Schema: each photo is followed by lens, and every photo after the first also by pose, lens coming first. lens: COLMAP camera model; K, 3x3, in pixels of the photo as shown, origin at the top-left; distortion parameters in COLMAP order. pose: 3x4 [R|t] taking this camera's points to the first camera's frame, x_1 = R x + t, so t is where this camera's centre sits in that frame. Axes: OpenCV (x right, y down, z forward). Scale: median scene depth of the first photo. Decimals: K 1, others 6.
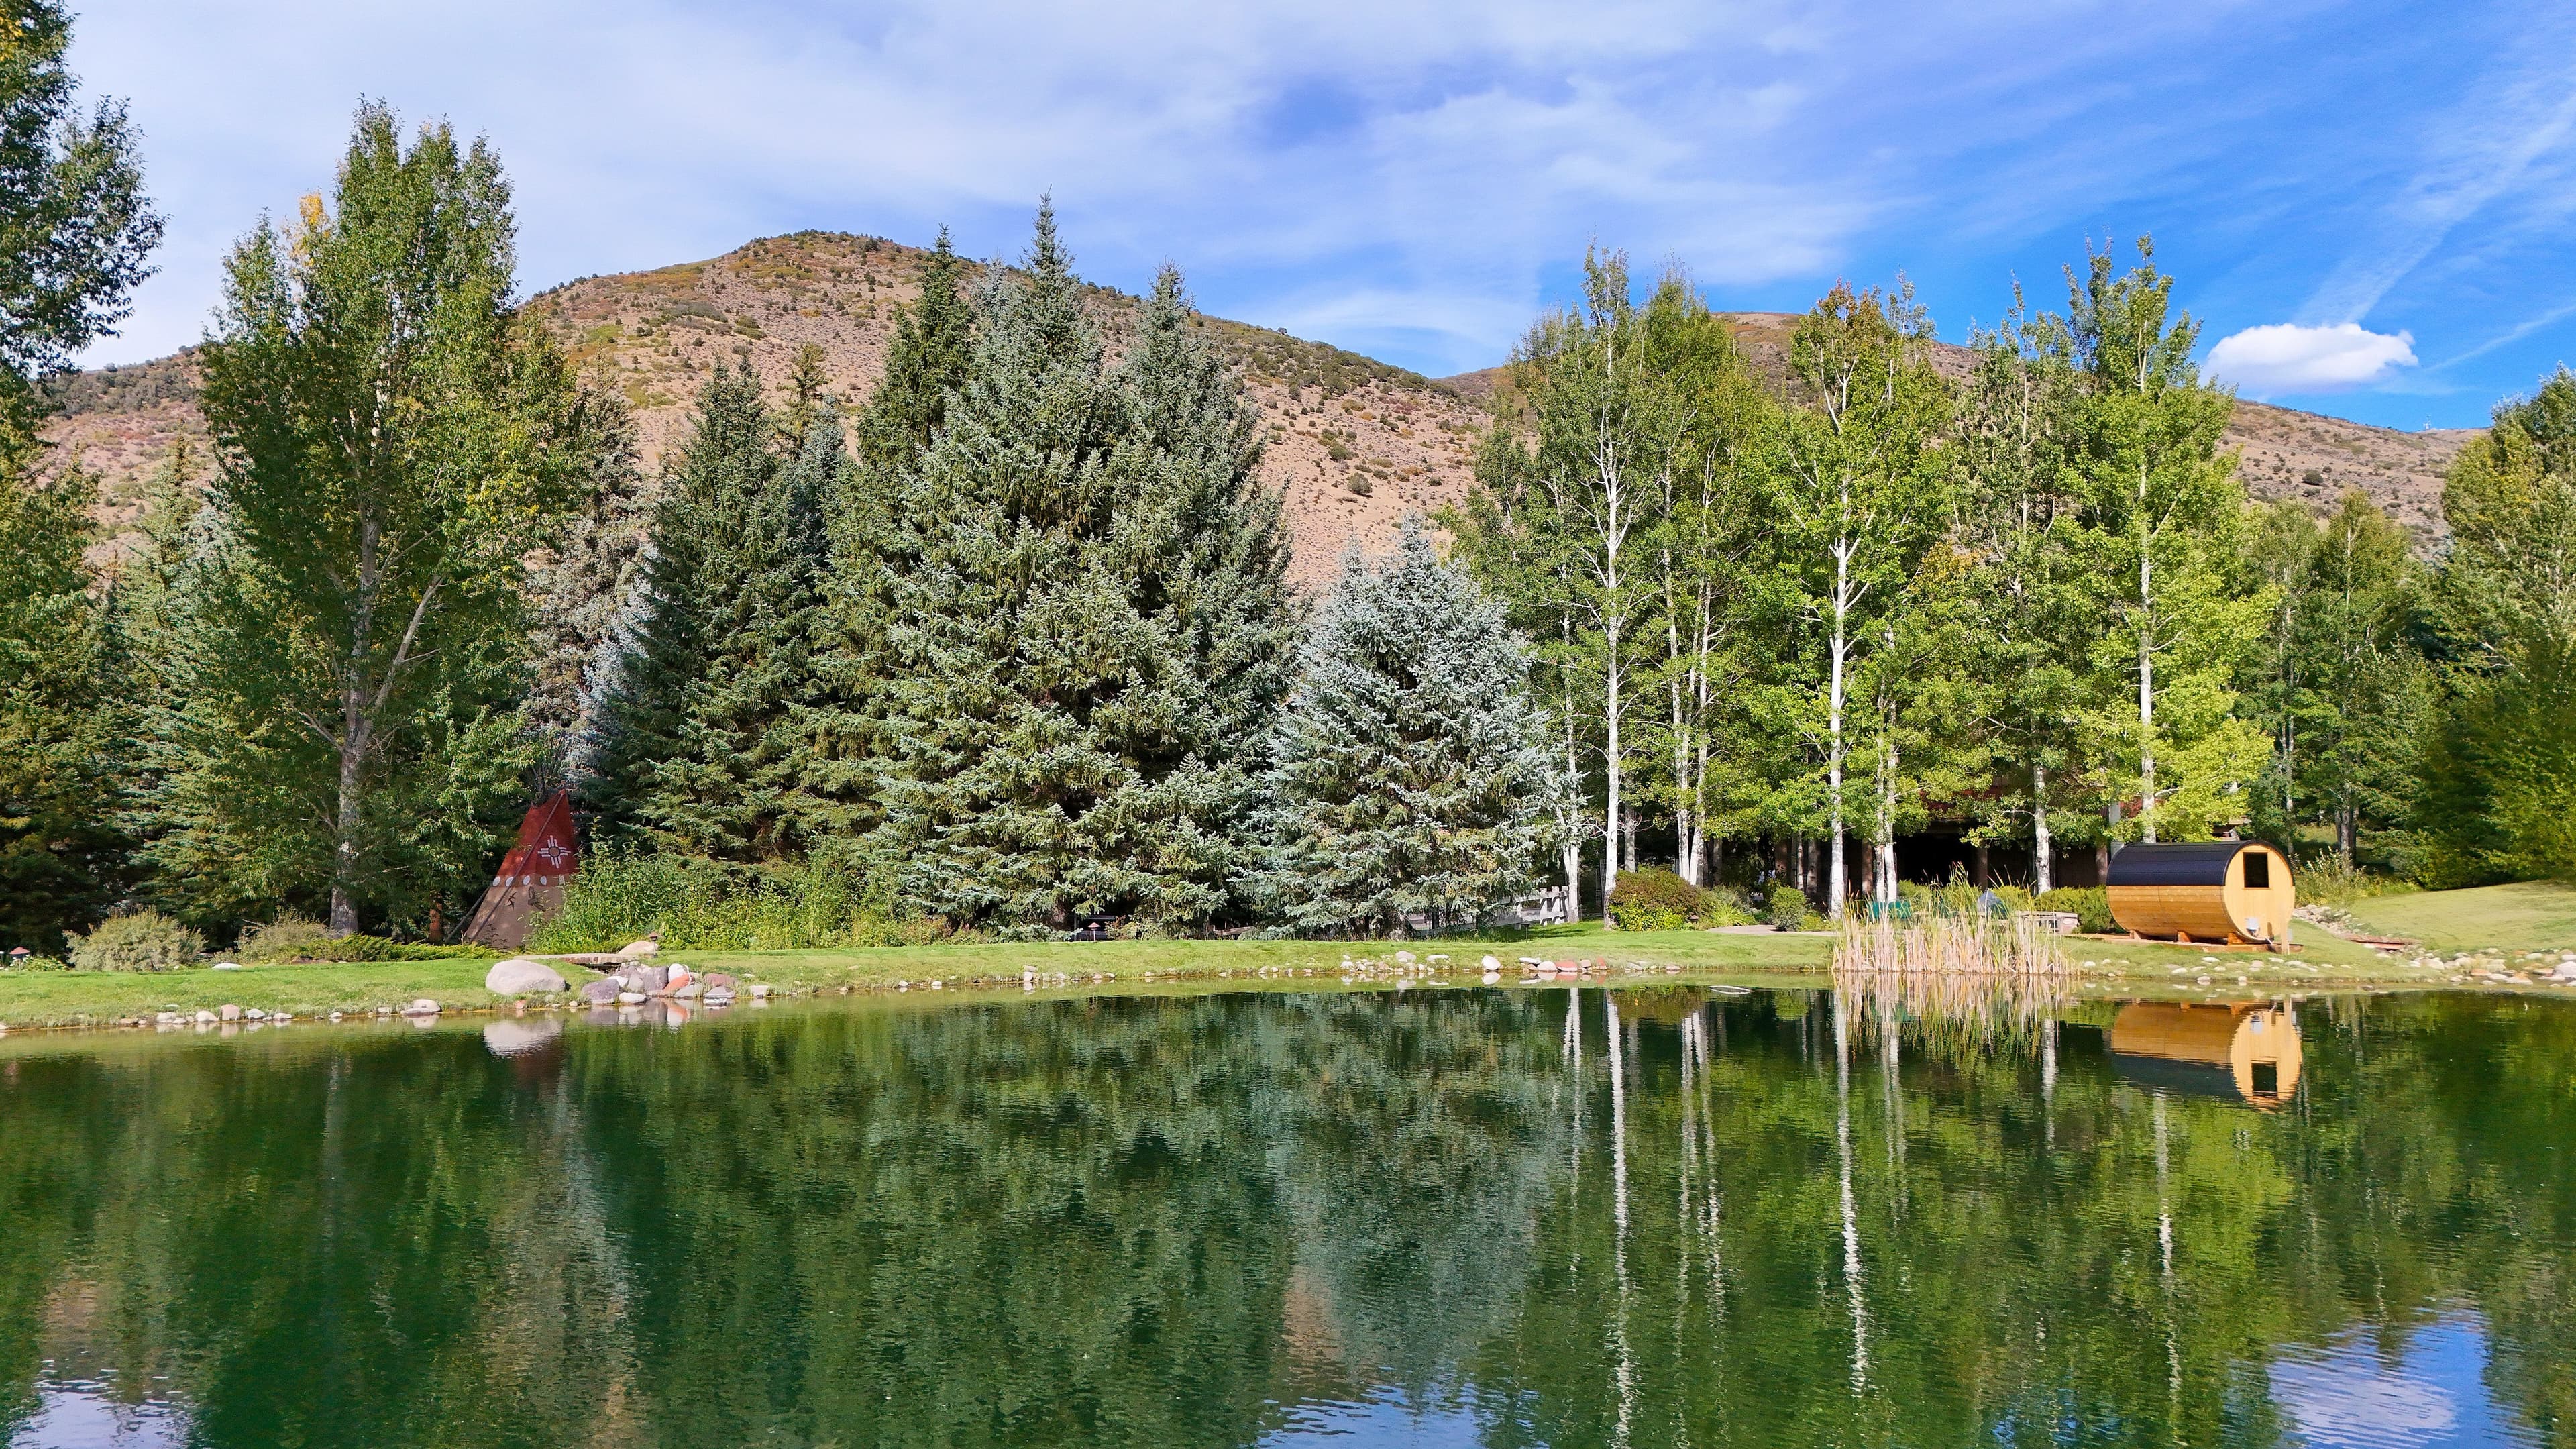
lens RADIAL K [[1887.3, 0, 1294.4], [0, 1887.3, 723.6], [0, 0, 1]] dist [0.083539, -0.080923]
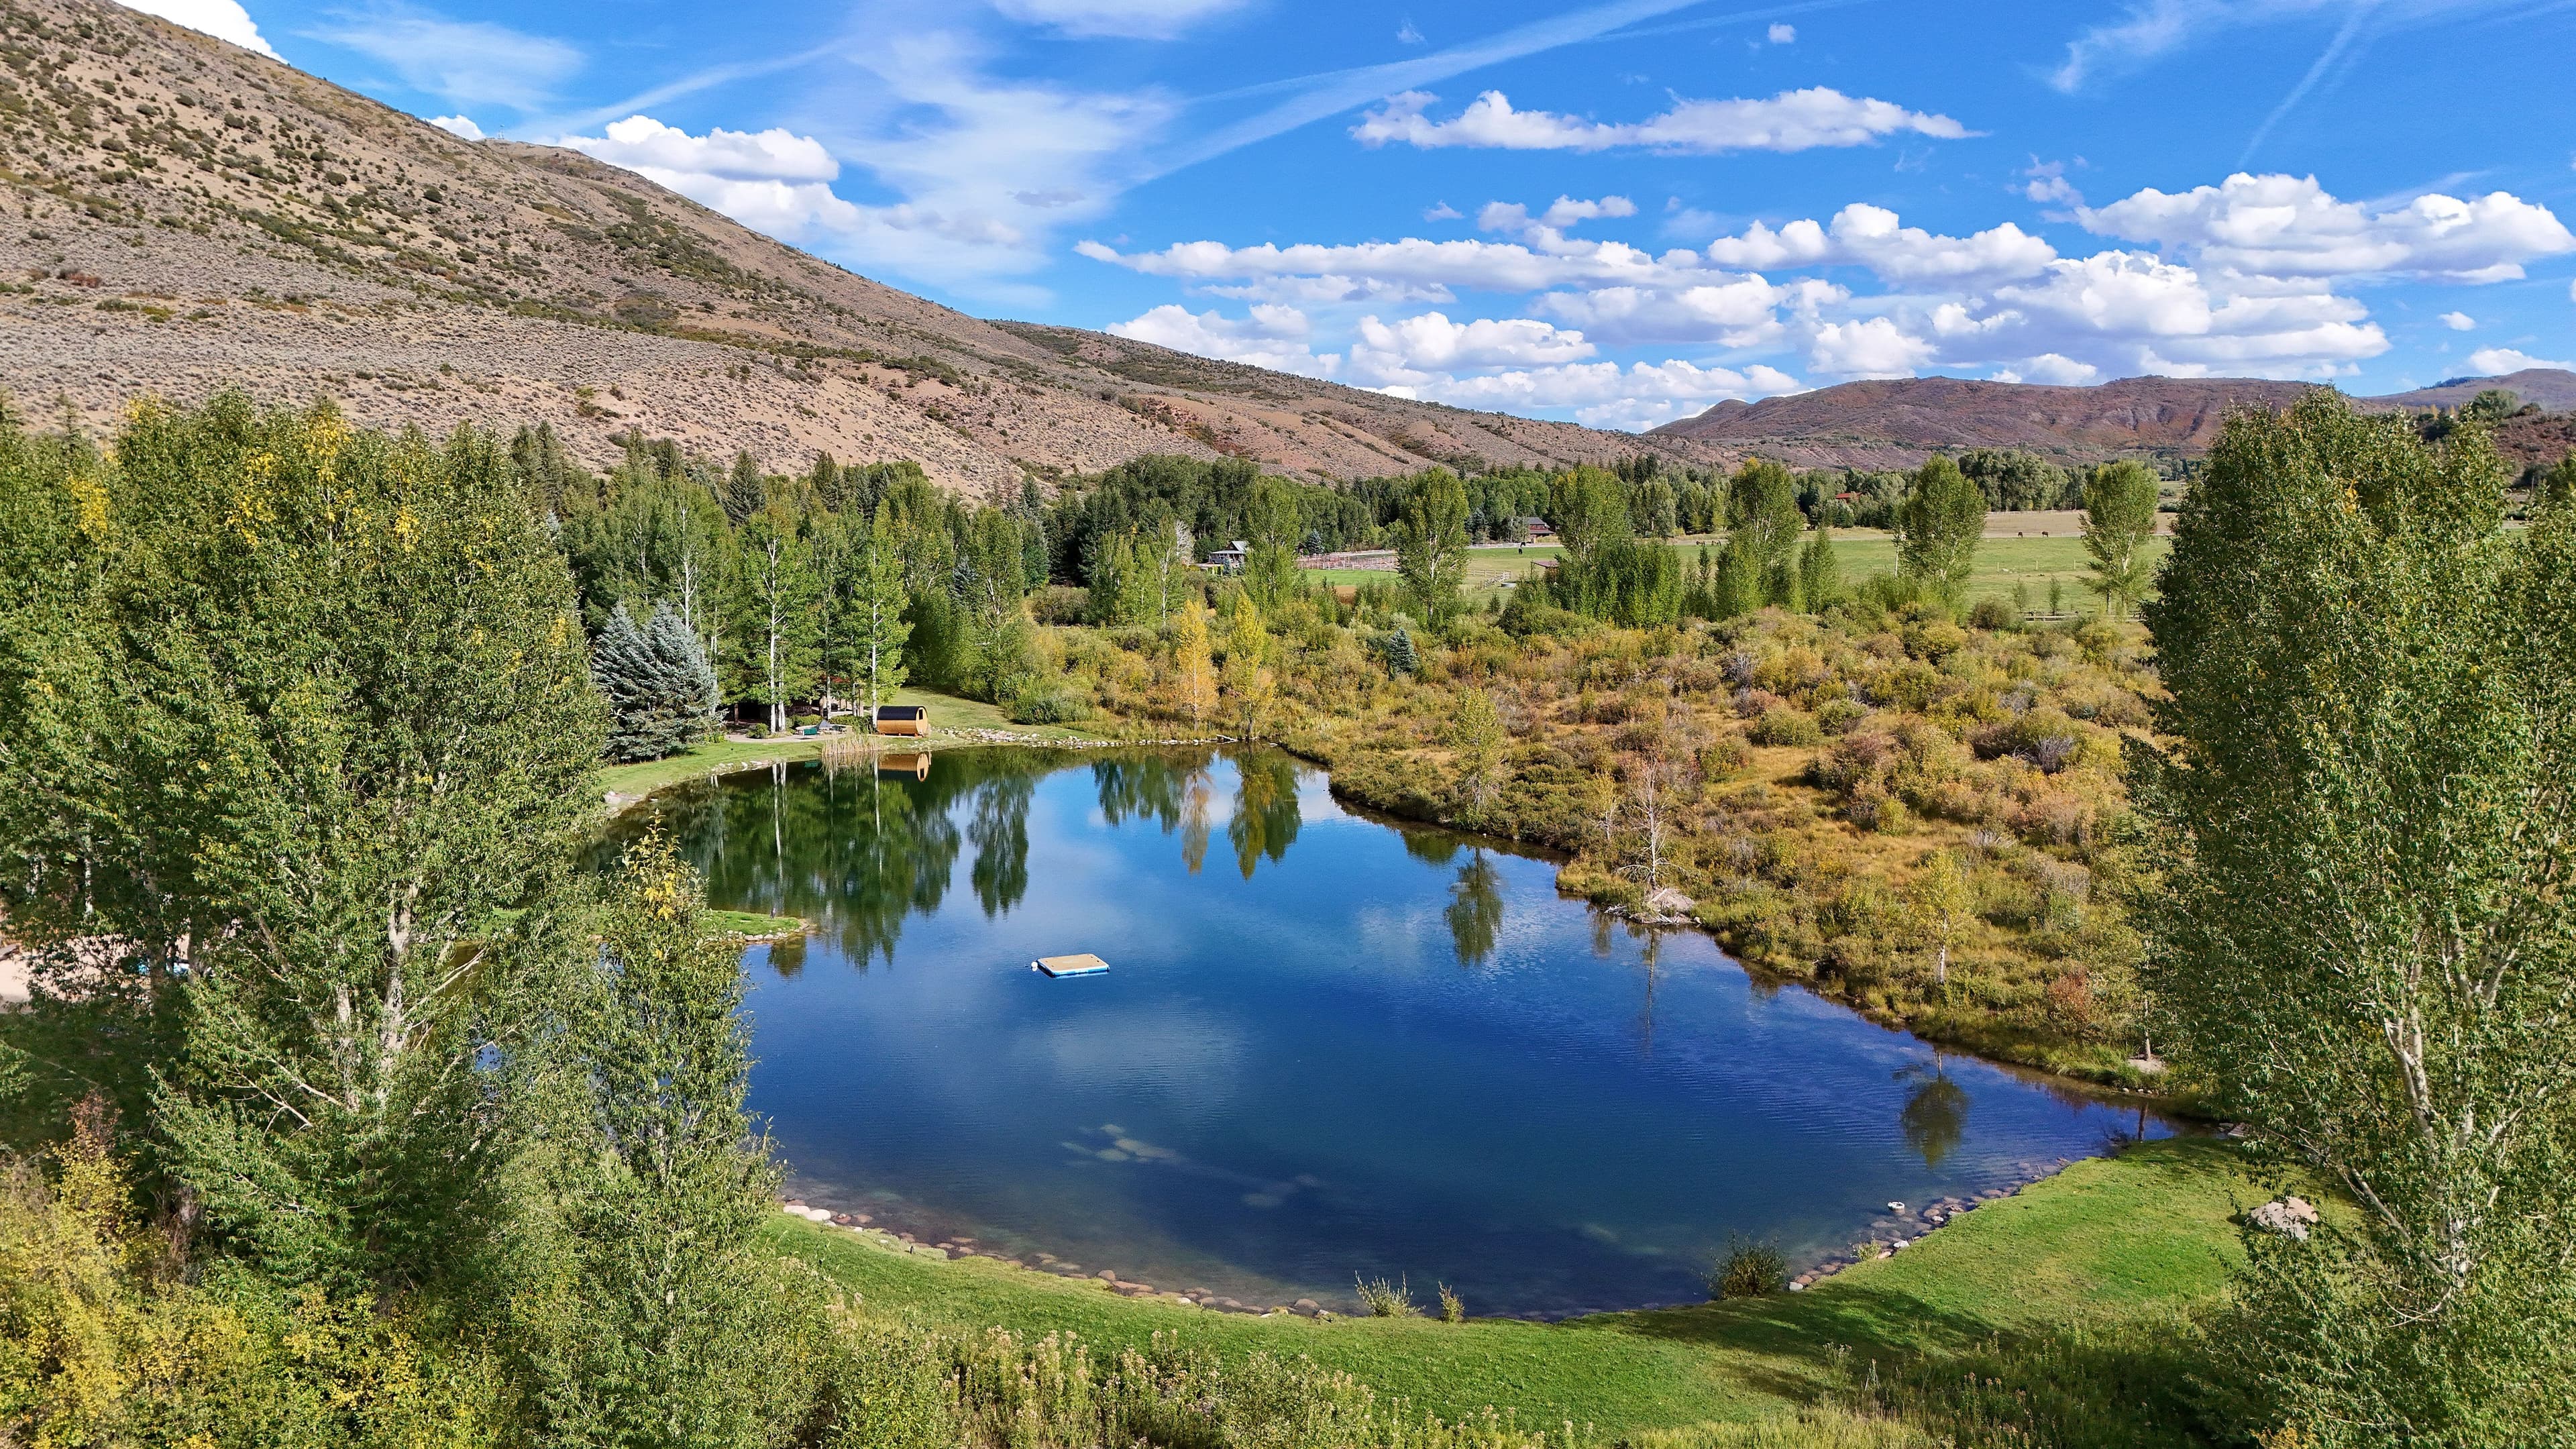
lens RADIAL K [[1887.3, 0, 1301.3], [0, 1887.3, 737.2], [0, 0, 1]] dist [0.083539, -0.080923]
pose [[0.593725, -0.089510, 0.799674, -1.459718], [-0.054655, 0.987013, 0.151058, -0.349185], [-0.802810, -0.133392, 0.581122, -1.237637]]
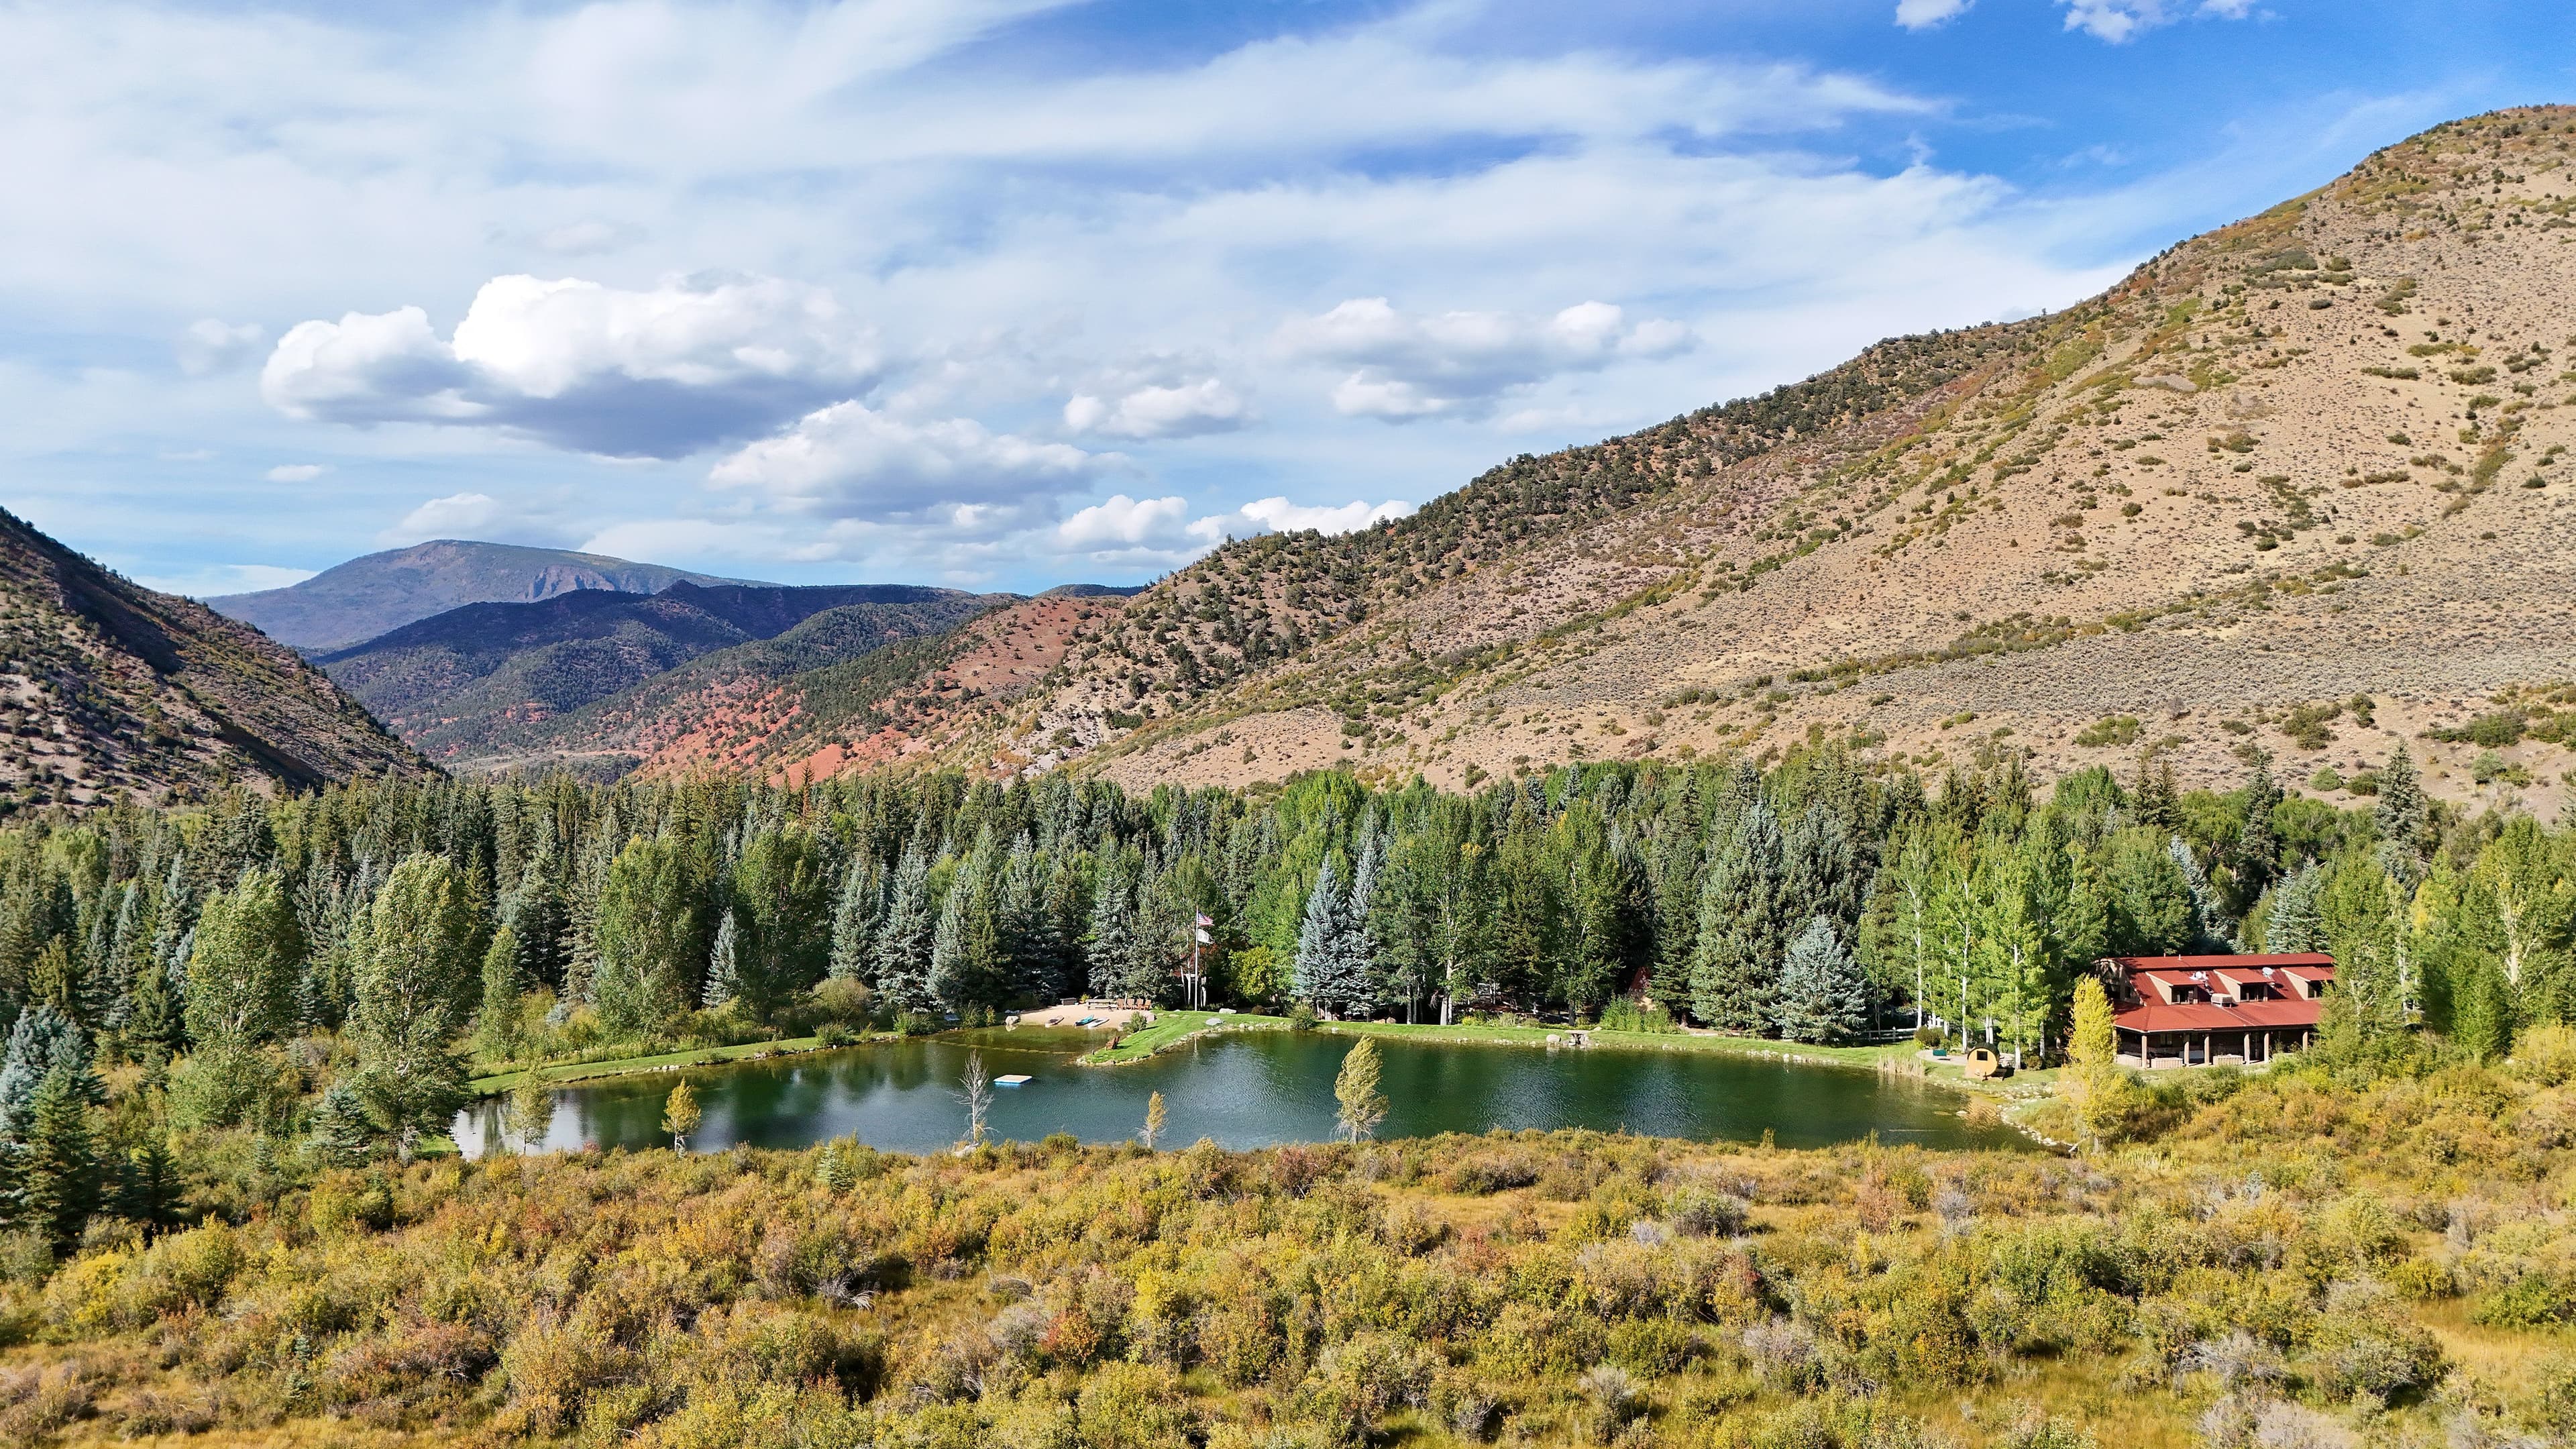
lens RADIAL K [[1887.3, 0, 1286.3], [0, 1887.3, 737.9], [0, 0, 1]] dist [0.083539, -0.080923]
pose [[0.663140, -0.002141, -0.748492, 1.796849], [0.050766, 0.997822, 0.042122, -0.565910], [0.746772, -0.065930, 0.661805, -1.759426]]
